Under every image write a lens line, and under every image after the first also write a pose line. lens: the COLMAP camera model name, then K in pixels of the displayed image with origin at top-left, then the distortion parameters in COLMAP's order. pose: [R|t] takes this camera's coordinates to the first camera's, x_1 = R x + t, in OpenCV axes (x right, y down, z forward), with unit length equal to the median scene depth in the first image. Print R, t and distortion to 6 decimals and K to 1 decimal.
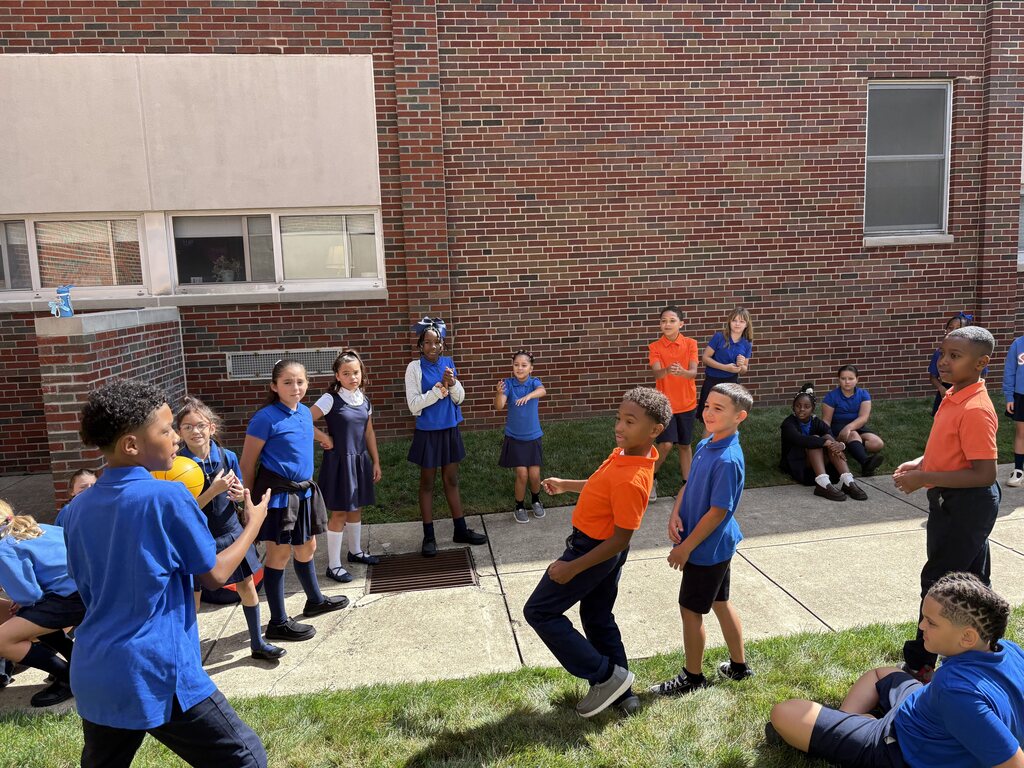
lens RADIAL K [[779.7, 0, 510.8], [0, 779.7, 382.1], [0, 0, 1]] dist [0.010571, -0.006560]
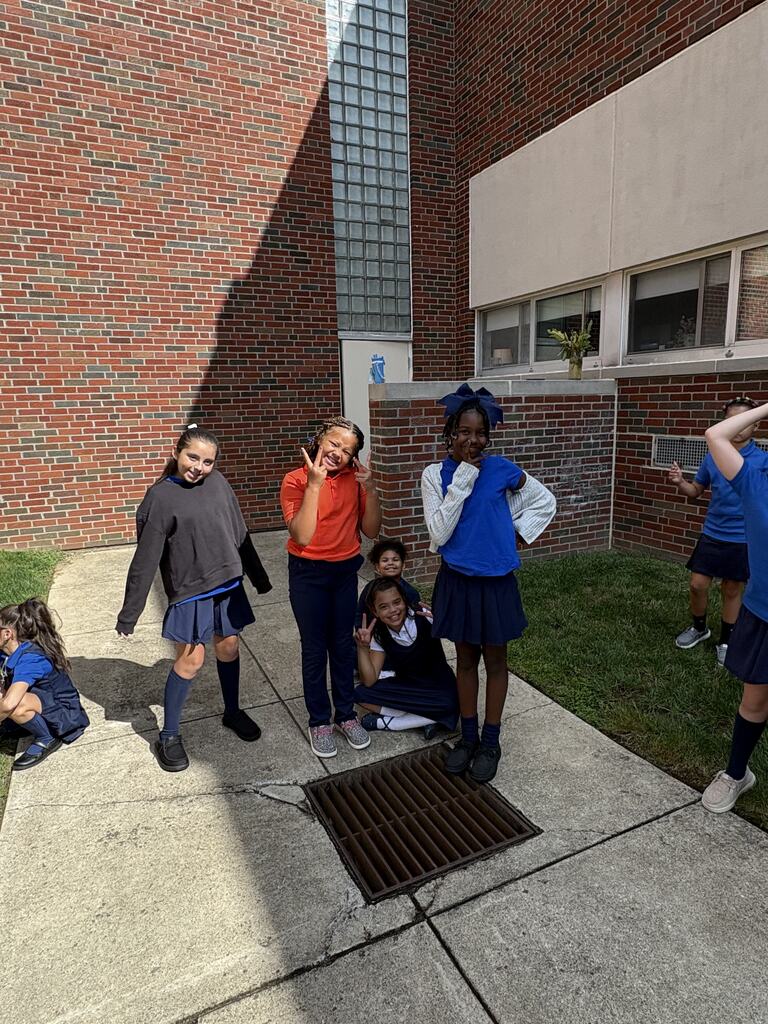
lens RADIAL K [[611.1, 0, 384.1], [0, 611.1, 508.3], [0, 0, 1]] dist [0.001268, -0.000338]
pose [[0.310410, 0.193356, -0.930730, 0.172390], [-0.108254, 0.979916, 0.167470, -0.039120], [0.944419, 0.048771, 0.325108, 0.519049]]
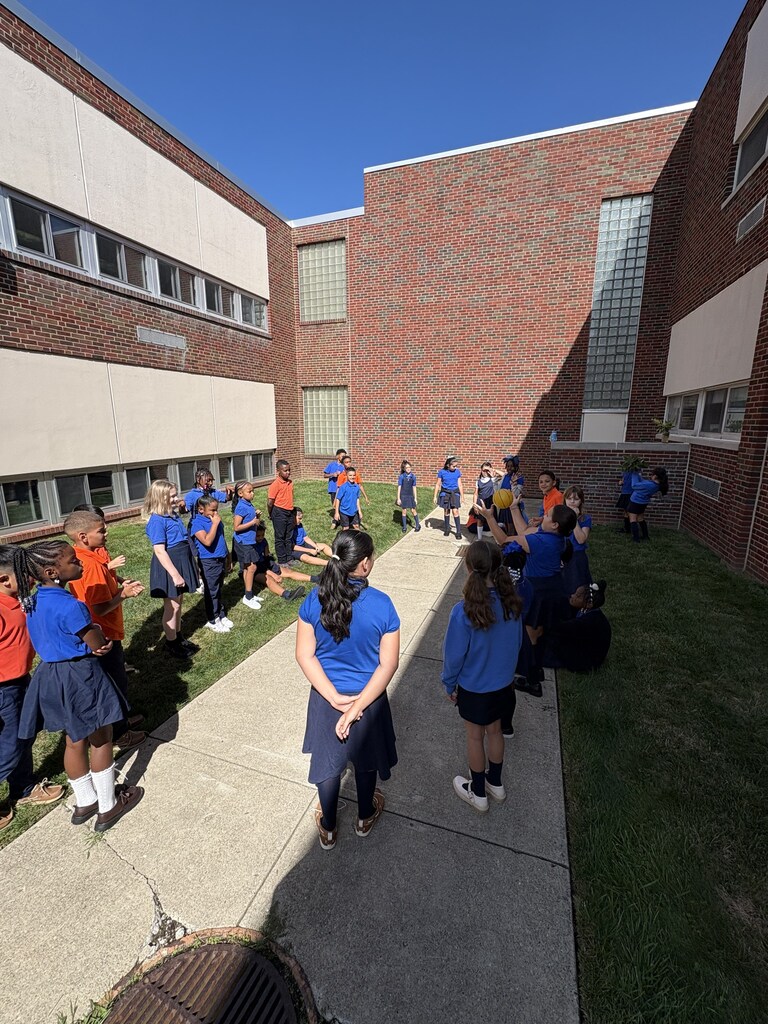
lens RADIAL K [[415.3, 0, 384.8], [0, 415.3, 509.3], [0, 0, 1]] dist [0.000148, 0.000005]
pose [[-0.451427, 0.218032, -0.865260, 0.720386], [-0.098939, 0.951478, 0.291377, -0.157252], [0.886806, 0.217143, -0.407951, 0.786069]]
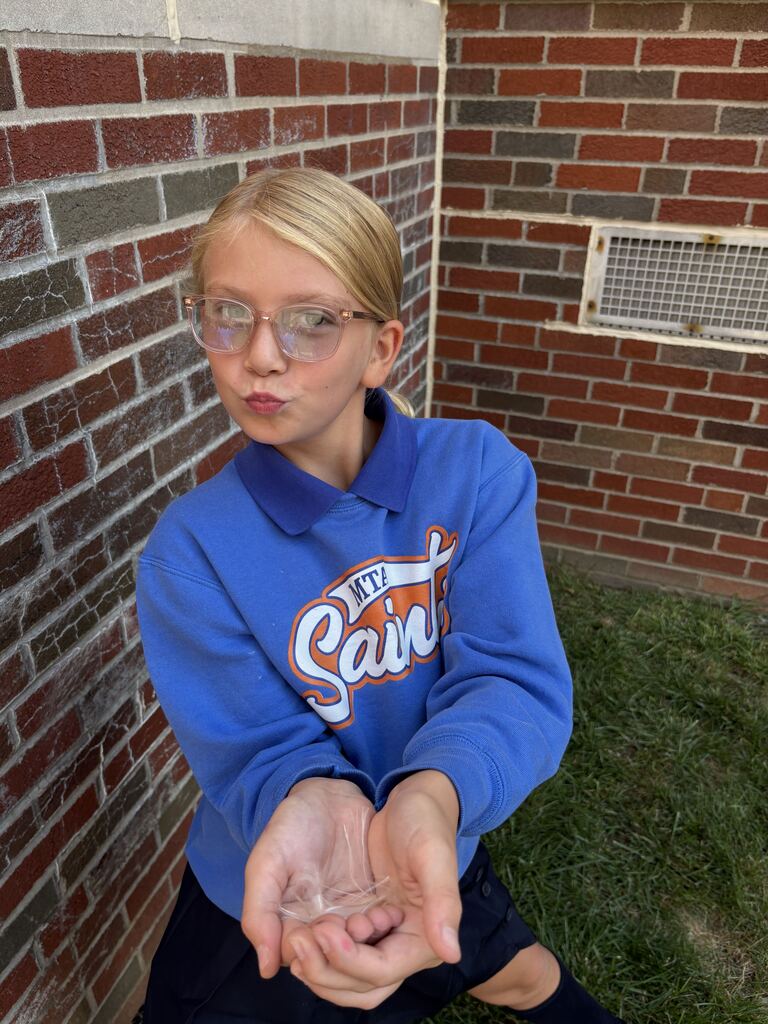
lens RADIAL K [[779.7, 0, 386.1], [0, 779.7, 508.3], [0, 0, 1]] dist [0.010571, -0.006560]
pose [[0.885867, 0.266132, -0.380018, -0.304170], [-0.103488, 0.911826, 0.397320, -0.046775], [0.452250, -0.312646, 0.835298, 0.731184]]
